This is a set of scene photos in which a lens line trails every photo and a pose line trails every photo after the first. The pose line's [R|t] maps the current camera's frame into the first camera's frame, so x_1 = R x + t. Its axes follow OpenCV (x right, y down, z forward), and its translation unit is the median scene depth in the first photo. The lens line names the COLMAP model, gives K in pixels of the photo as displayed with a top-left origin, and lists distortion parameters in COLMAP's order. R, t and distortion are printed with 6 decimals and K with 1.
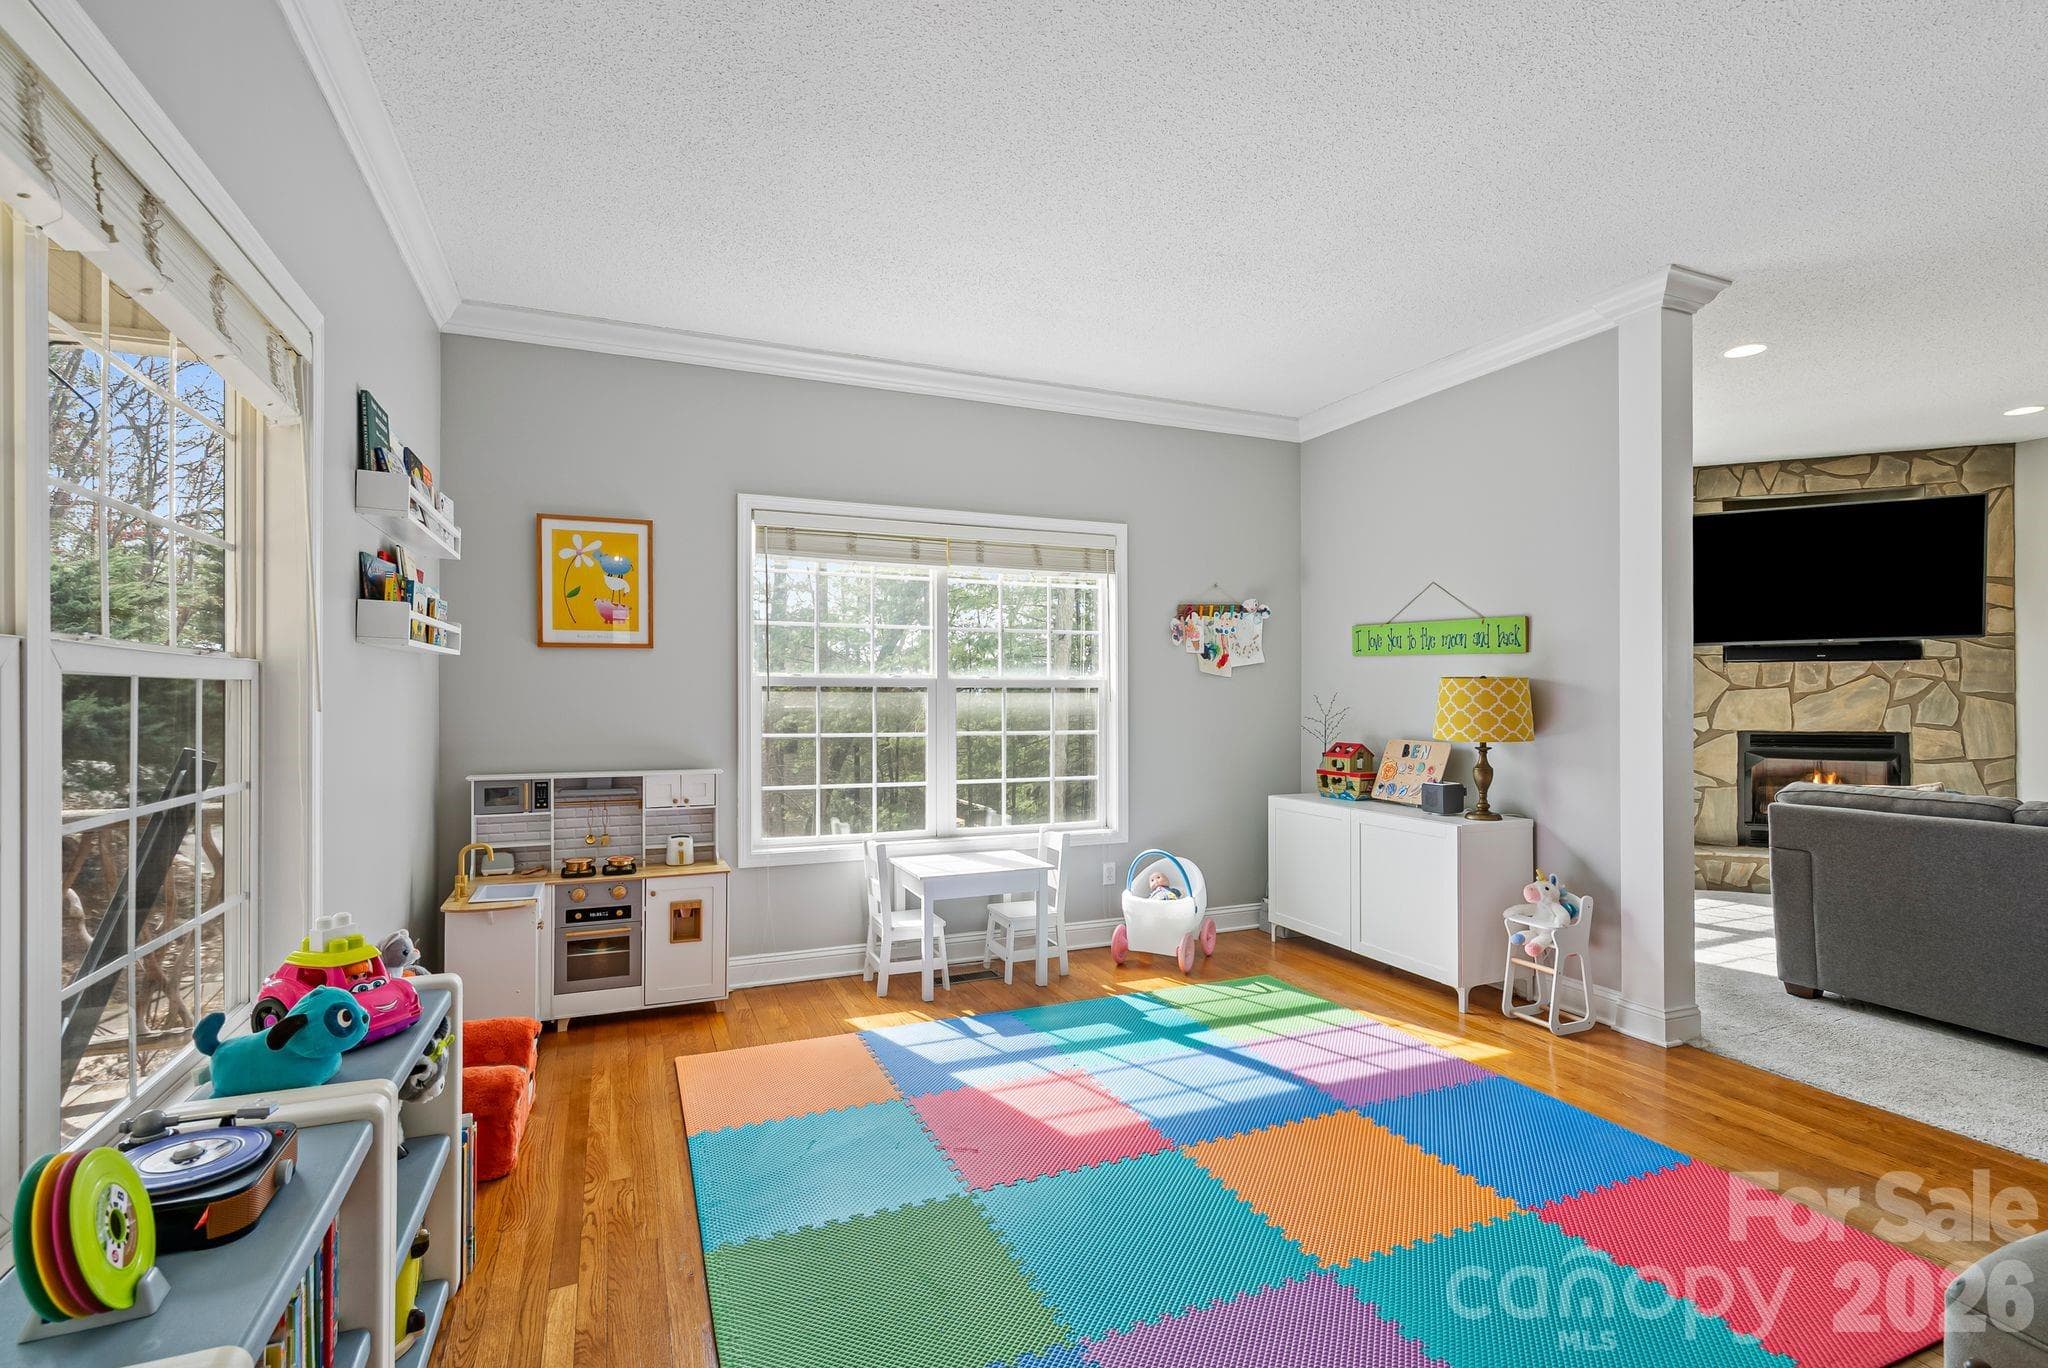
lens RADIAL K [[936.5, 0, 1029.3], [0, 936.5, 695.1], [0, 0, 1]] dist [-0.002935, -0.000330]
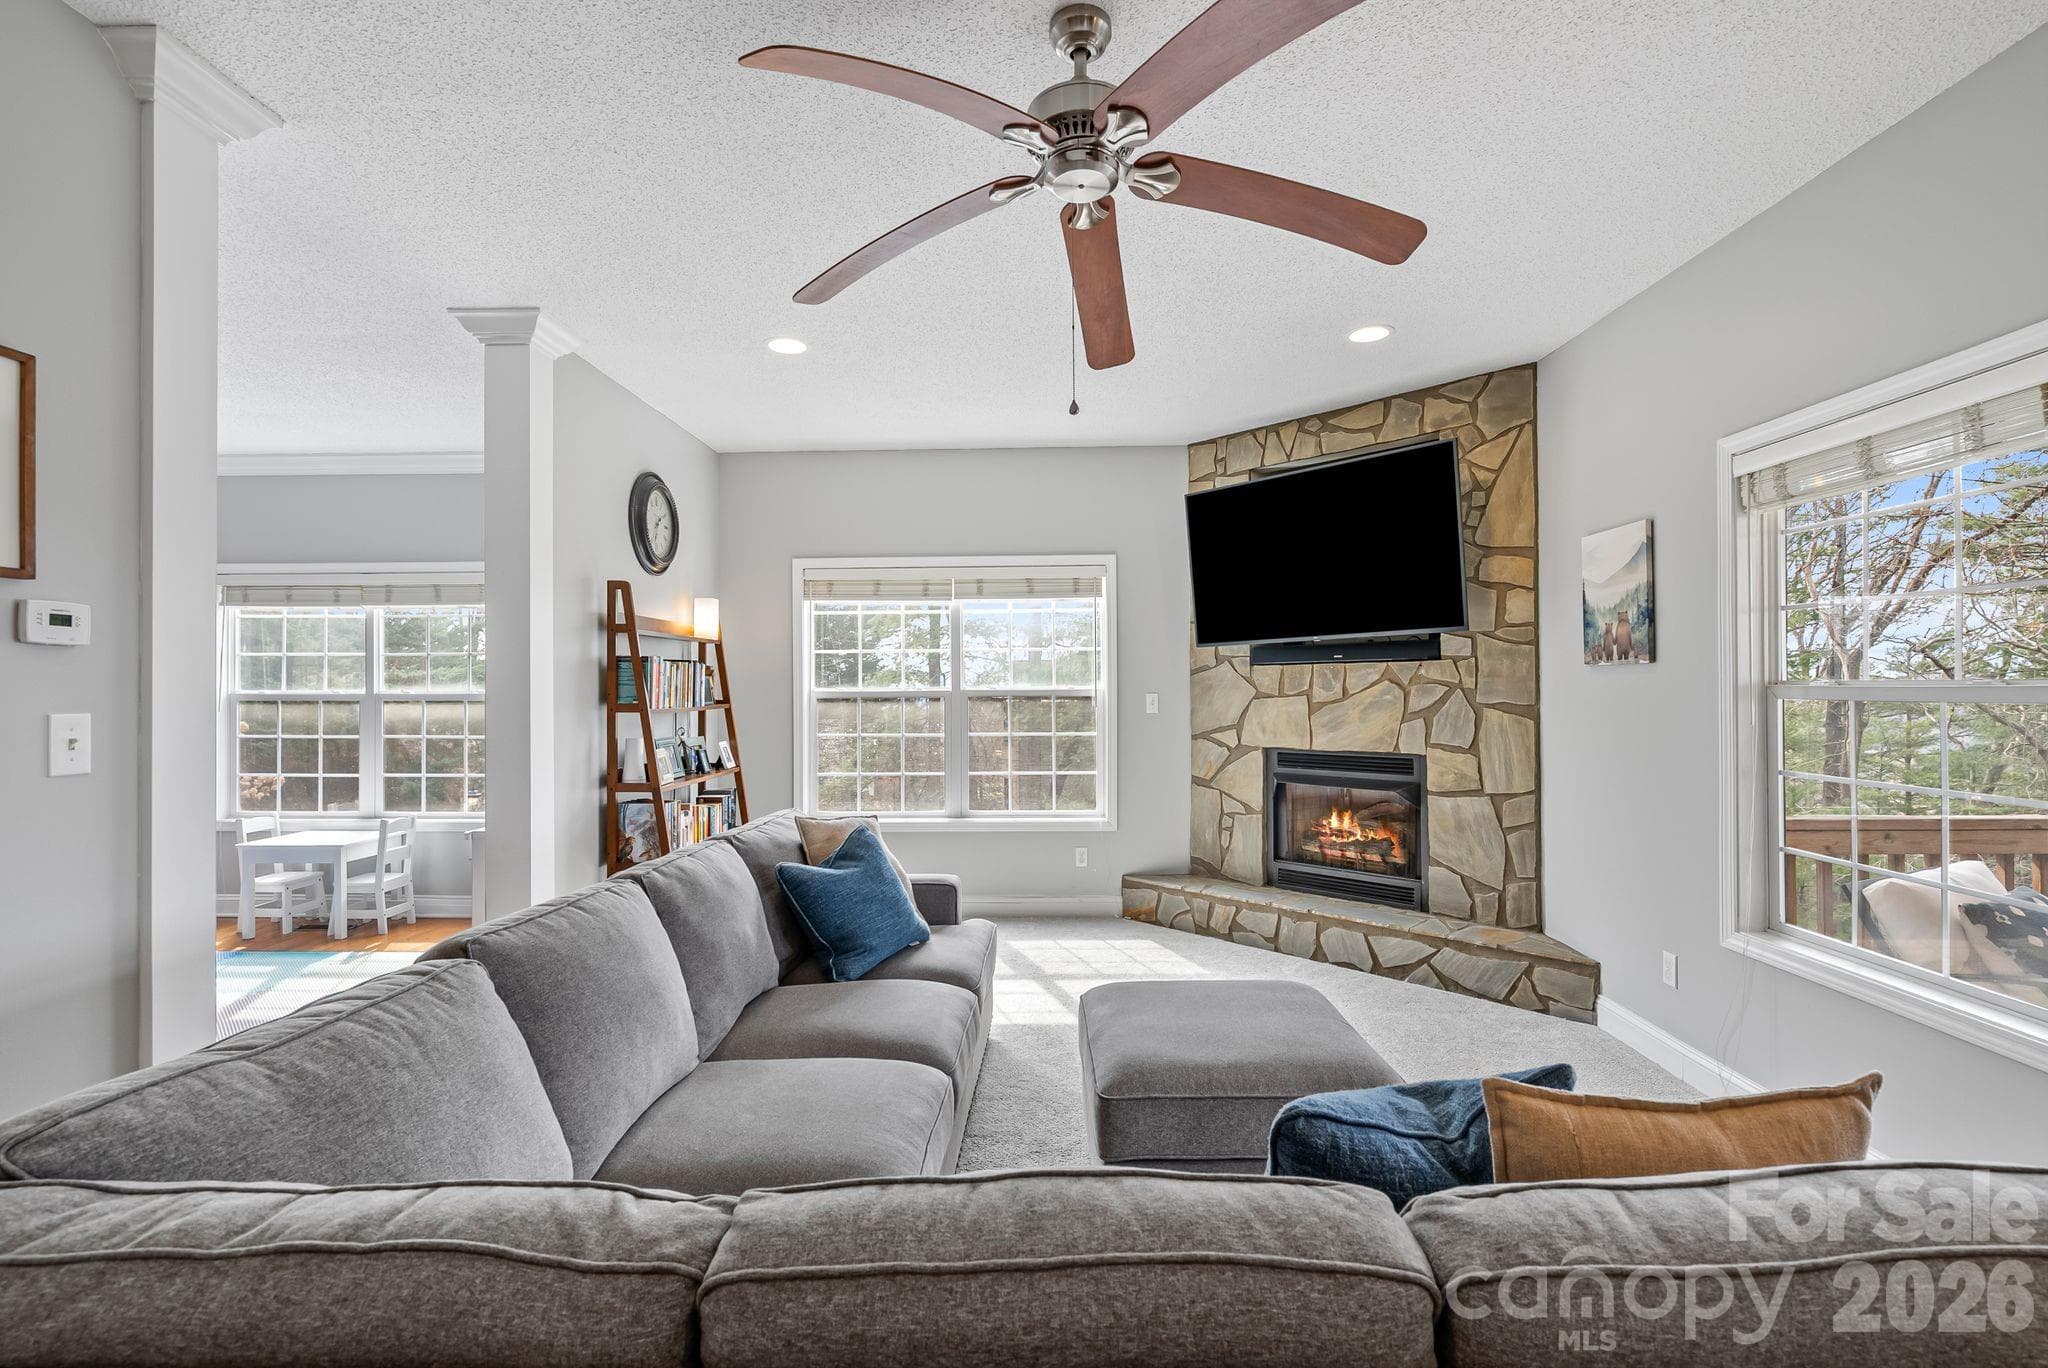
lens RADIAL K [[936.5, 0, 1033.0], [0, 936.5, 678.1], [0, 0, 1]] dist [-0.002935, -0.000330]
pose [[0.909237, -0.008005, -0.416201, 0.981323], [0.004644, 0.999948, -0.009087, -0.017978], [0.416252, 0.006329, 0.909227, 0.168121]]
